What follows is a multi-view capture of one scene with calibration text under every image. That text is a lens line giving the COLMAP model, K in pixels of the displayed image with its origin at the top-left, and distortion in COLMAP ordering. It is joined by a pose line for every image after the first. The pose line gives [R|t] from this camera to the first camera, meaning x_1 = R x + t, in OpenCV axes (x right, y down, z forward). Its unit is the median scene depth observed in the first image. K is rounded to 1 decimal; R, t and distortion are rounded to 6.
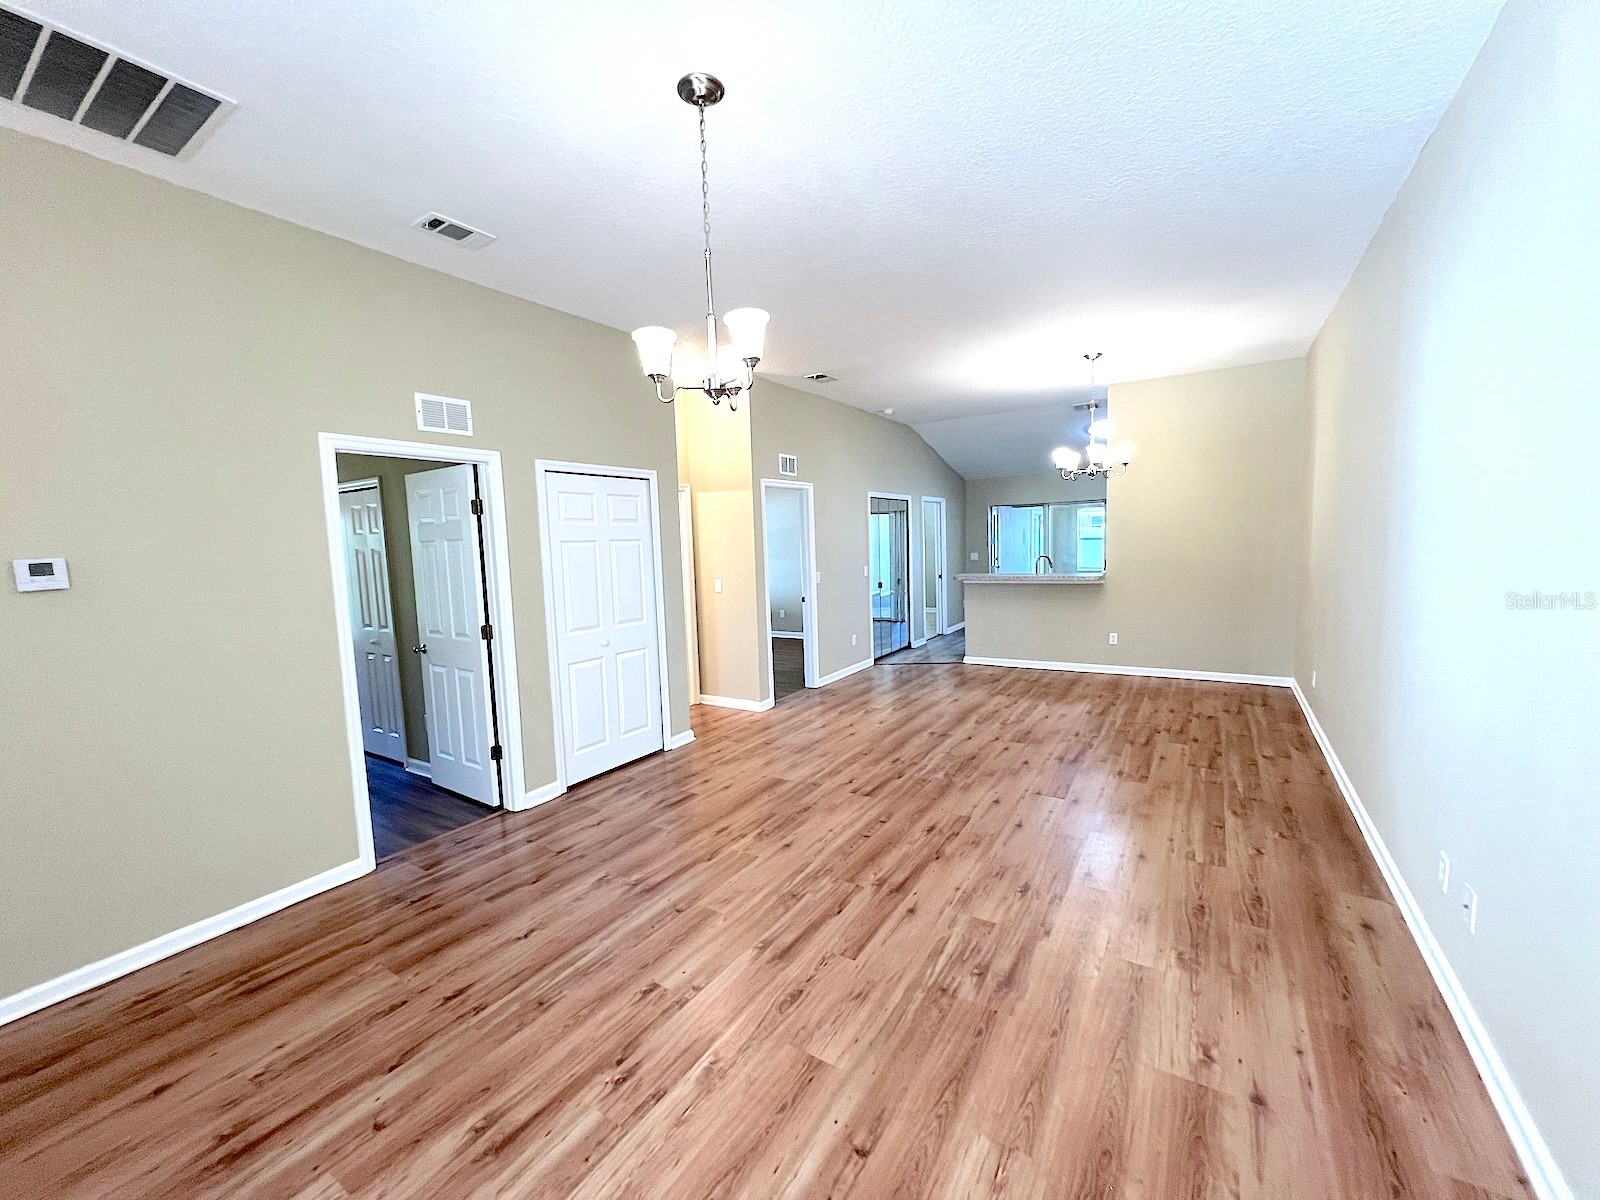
lens RADIAL K [[642.5, 0, 796.7], [0, 642.5, 599.2], [0, 0, 1]] dist [-0.001245, 0.000593]
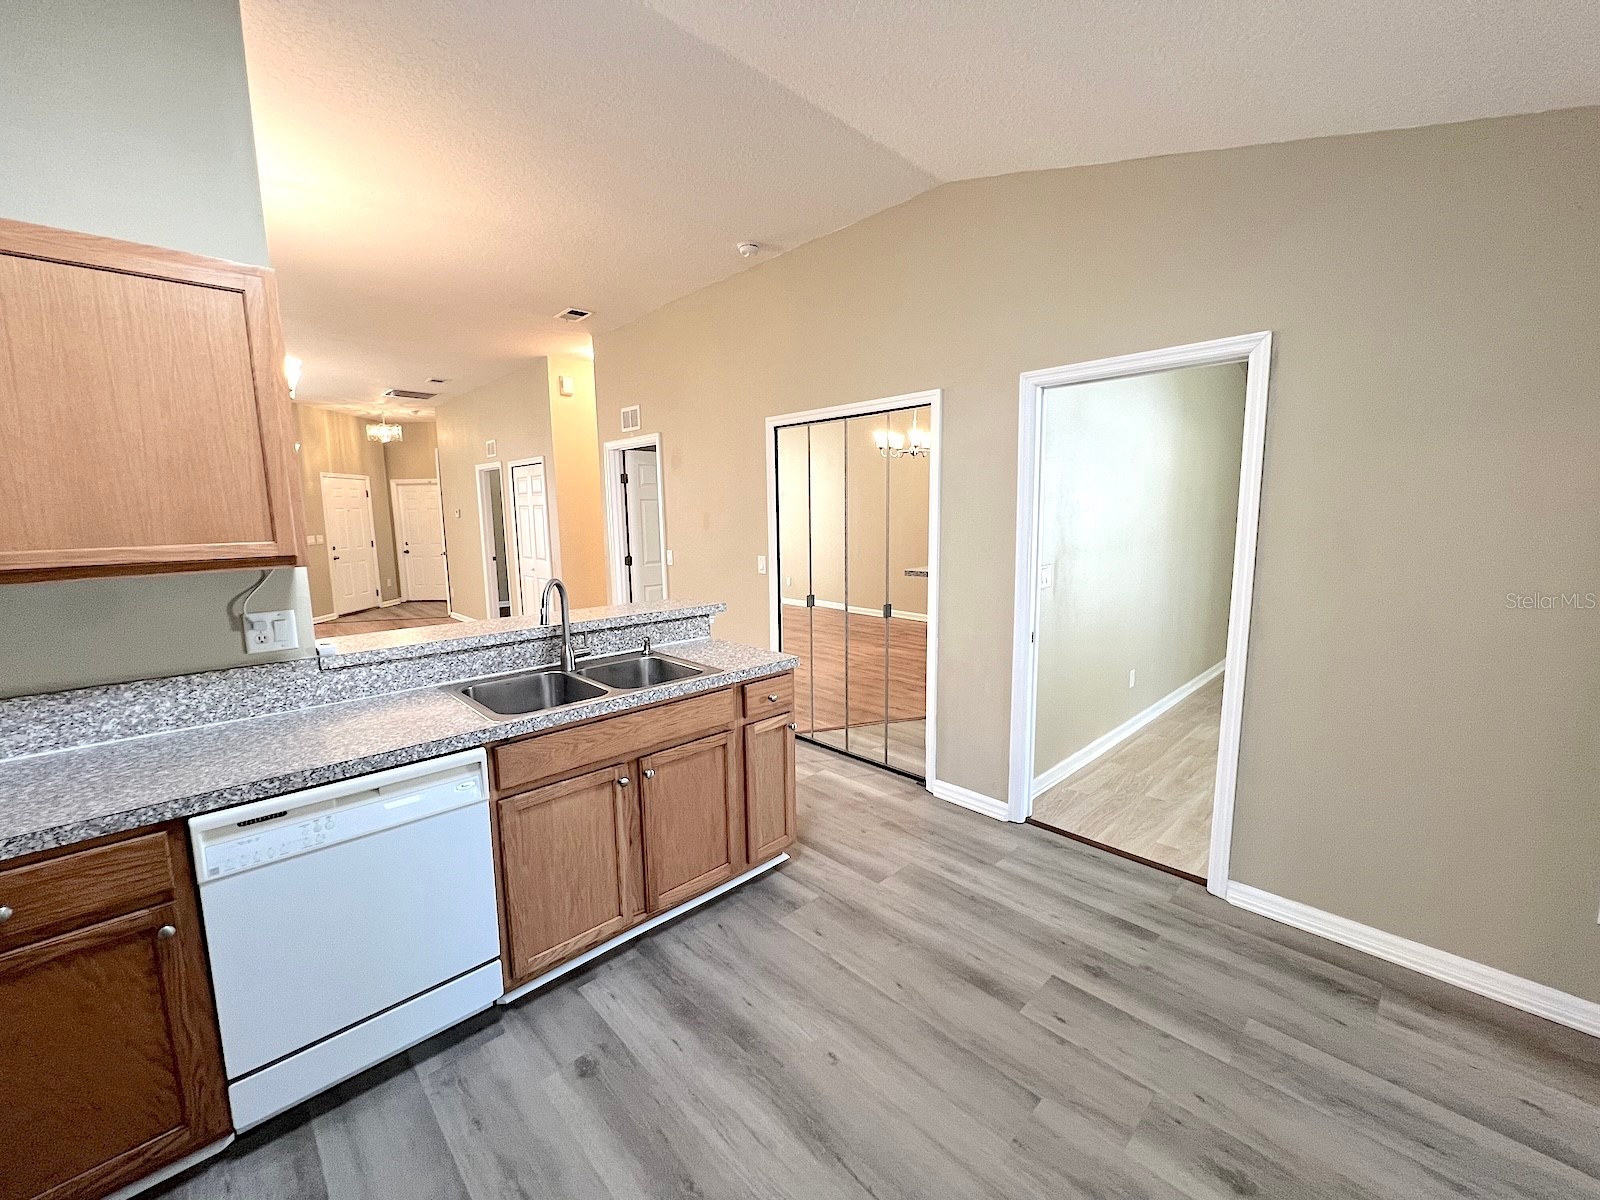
lens RADIAL K [[643.0, 0, 795.8], [0, 643.0, 603.2], [0, 0, 1]] dist [-0.003068, 0.000818]
pose [[-0.235409, 0.176917, -0.955658, 1.524503], [-0.069885, 0.977666, 0.198206, -0.295215], [0.969380, 0.113445, -0.217788, 2.734221]]
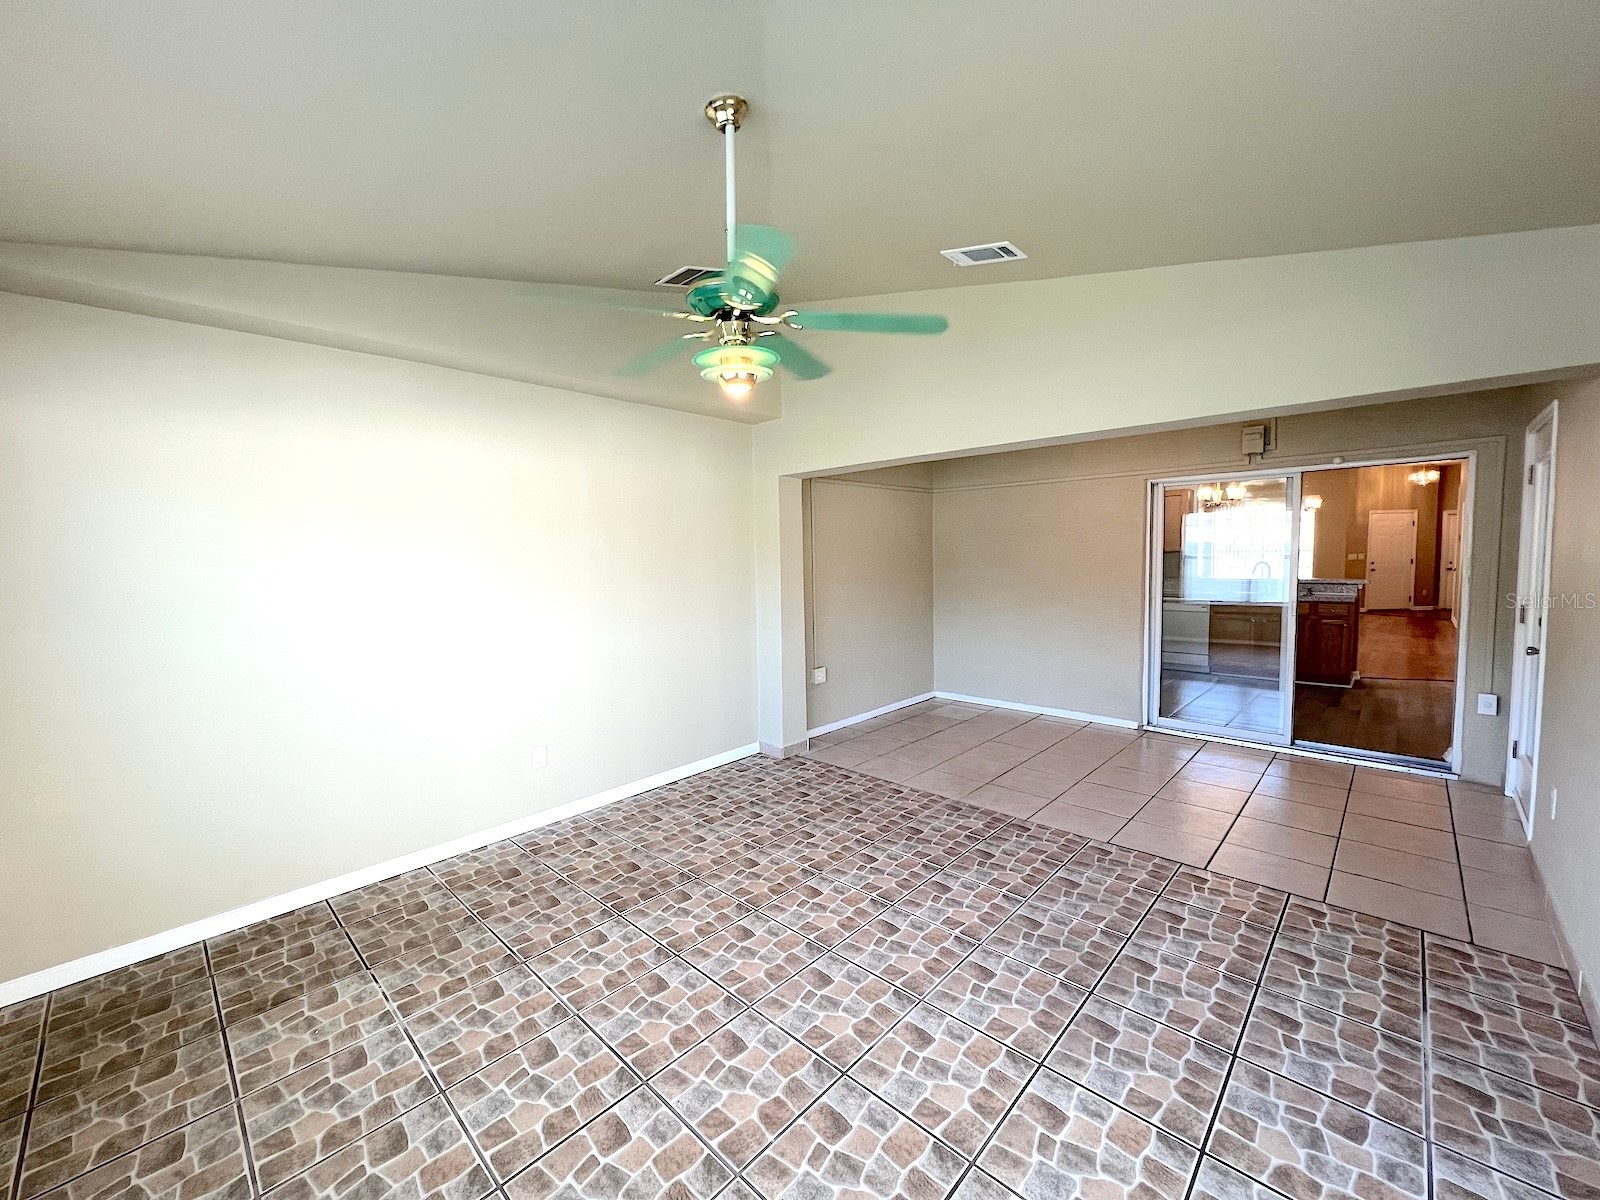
lens RADIAL K [[642.5, 0, 793.5], [0, 642.5, 590.5], [0, 0, 1]] dist [-0.001245, 0.000593]
pose [[-0.979802, 0.041262, 0.195665, 2.054510], [0.070243, 0.987144, 0.143574, -0.499582], [-0.187225, 0.154418, -0.970104, 4.809620]]
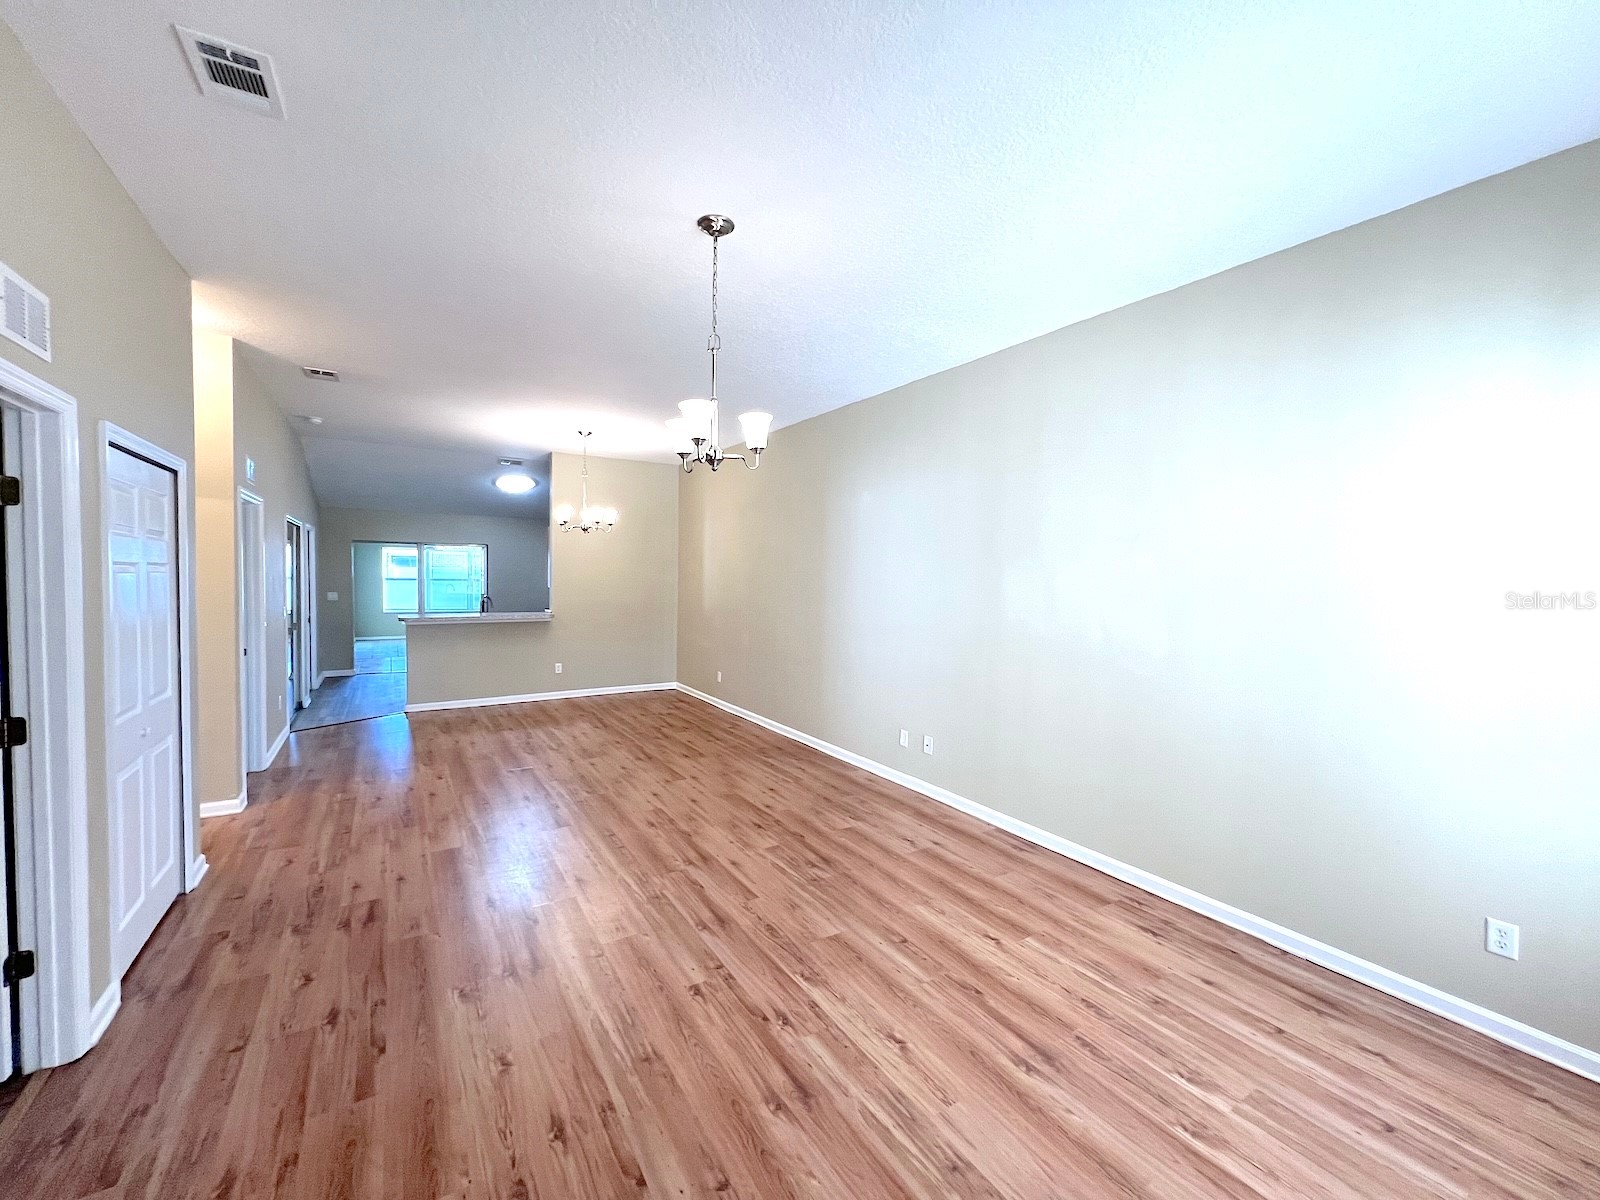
lens RADIAL K [[642.5, 0, 798.5], [0, 642.5, 602.8], [0, 0, 1]] dist [-0.001245, 0.000593]
pose [[0.421413, 0.000860, 0.906868, -0.796955], [0.052351, 0.998309, -0.025274, -0.008558], [-0.905356, 0.058127, 0.420655, 0.240730]]
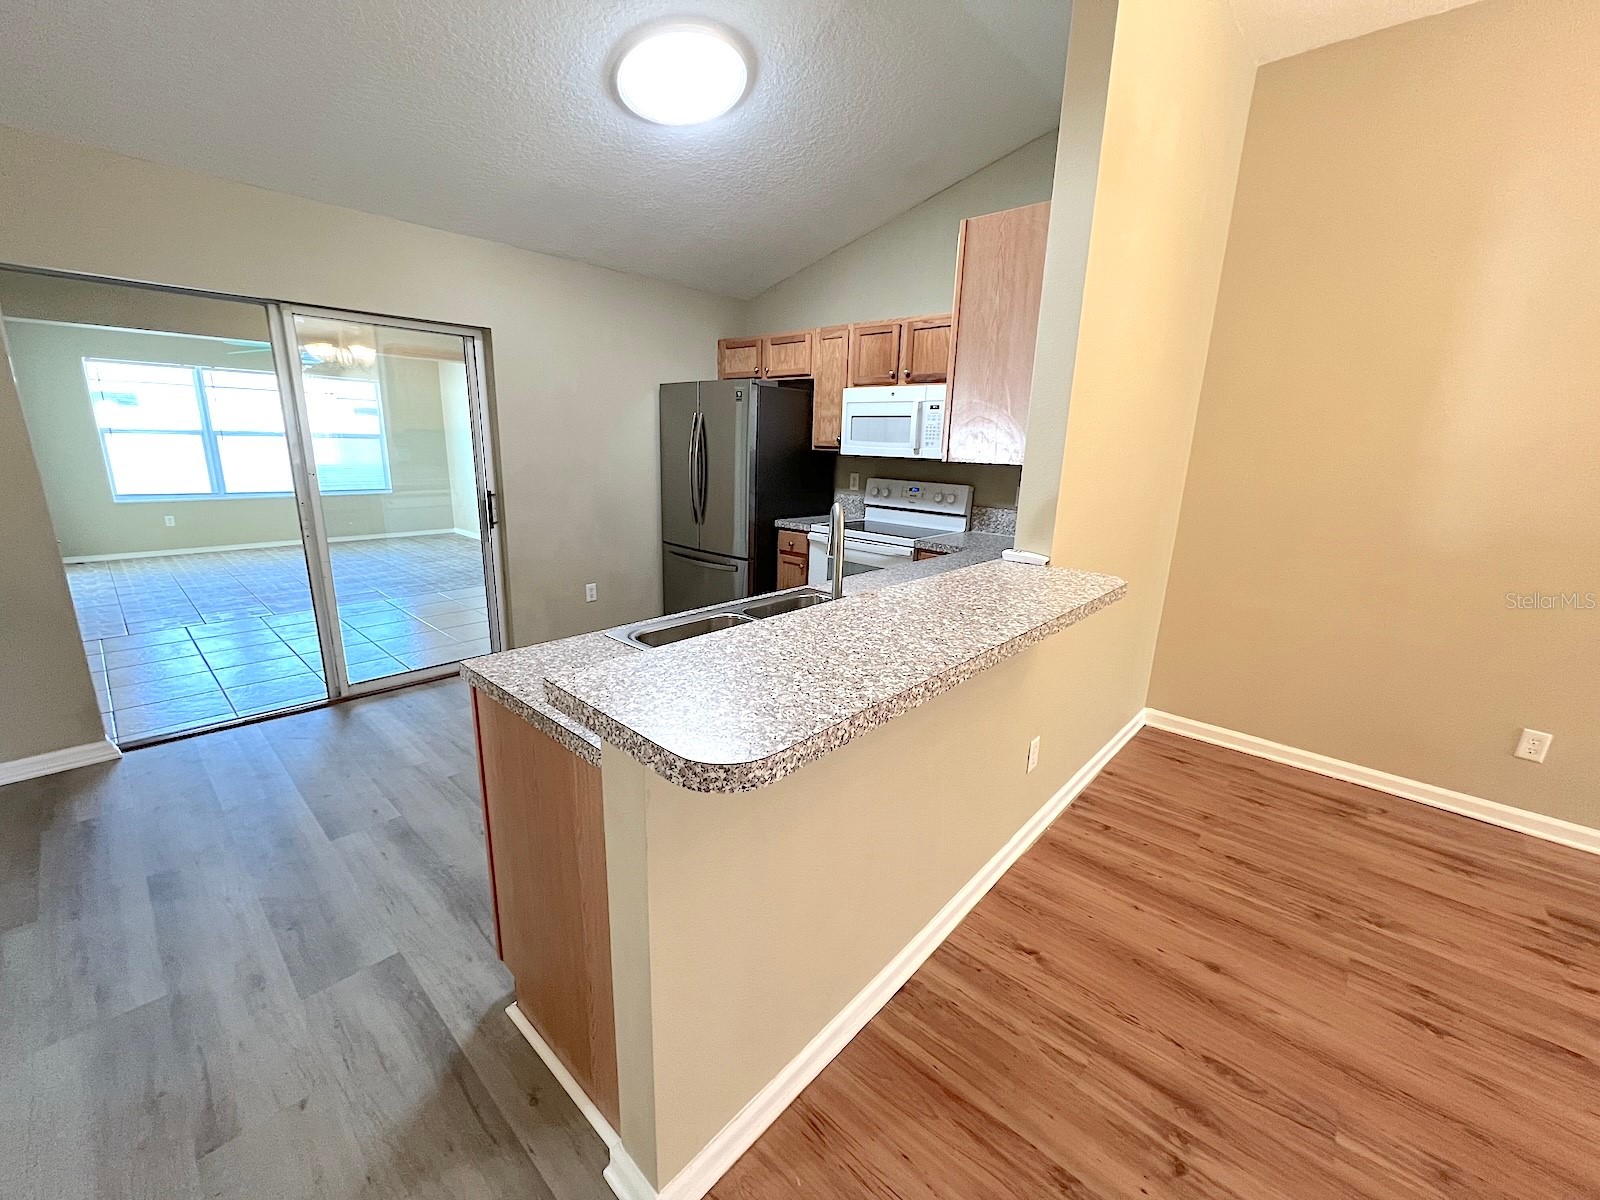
lens RADIAL K [[643.0, 0, 804.3], [0, 643.0, 599.4], [0, 0, 1]] dist [-0.003068, 0.000818]
pose [[0.160864, -0.198286, 0.966853, 0.357692], [0.059809, 0.979769, 0.190984, -0.182757], [-0.985163, 0.027104, 0.169469, 2.244732]]
